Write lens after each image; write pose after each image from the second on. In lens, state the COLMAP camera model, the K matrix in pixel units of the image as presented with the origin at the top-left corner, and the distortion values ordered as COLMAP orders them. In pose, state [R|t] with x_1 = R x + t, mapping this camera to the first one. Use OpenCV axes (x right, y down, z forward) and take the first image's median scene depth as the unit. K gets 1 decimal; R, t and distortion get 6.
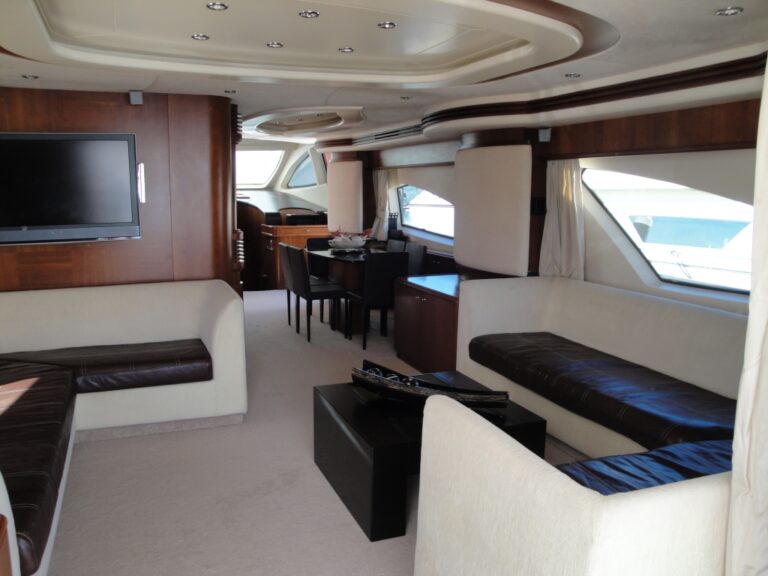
lens RADIAL K [[701.3, 0, 384.0], [0, 701.3, 288.0], [0, 0, 1]] dist [-0.008360, -0.011830]
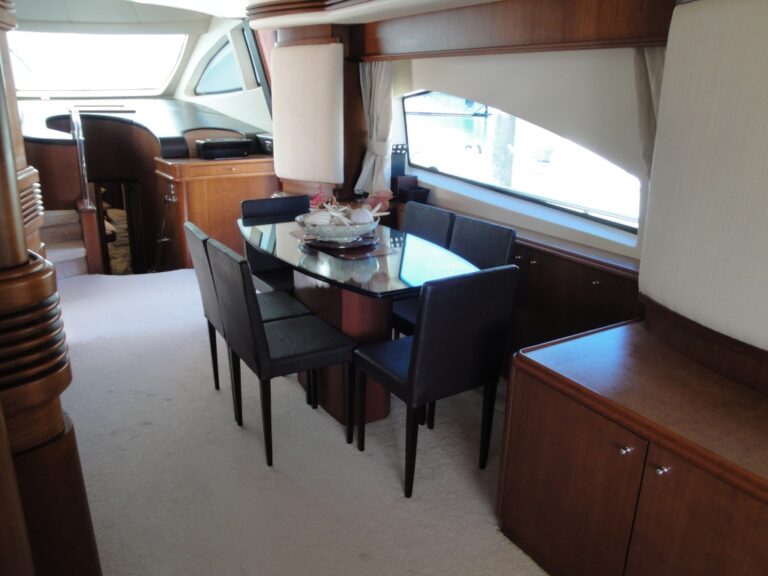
lens RADIAL K [[701.3, 0, 384.0], [0, 701.3, 288.0], [0, 0, 1]] dist [-0.008360, -0.011830]
pose [[0.992488, -0.030675, 0.118434, -0.064029], [0.015201, 0.991474, 0.129412, -0.064994], [-0.121394, -0.126640, 0.984493, 0.439173]]
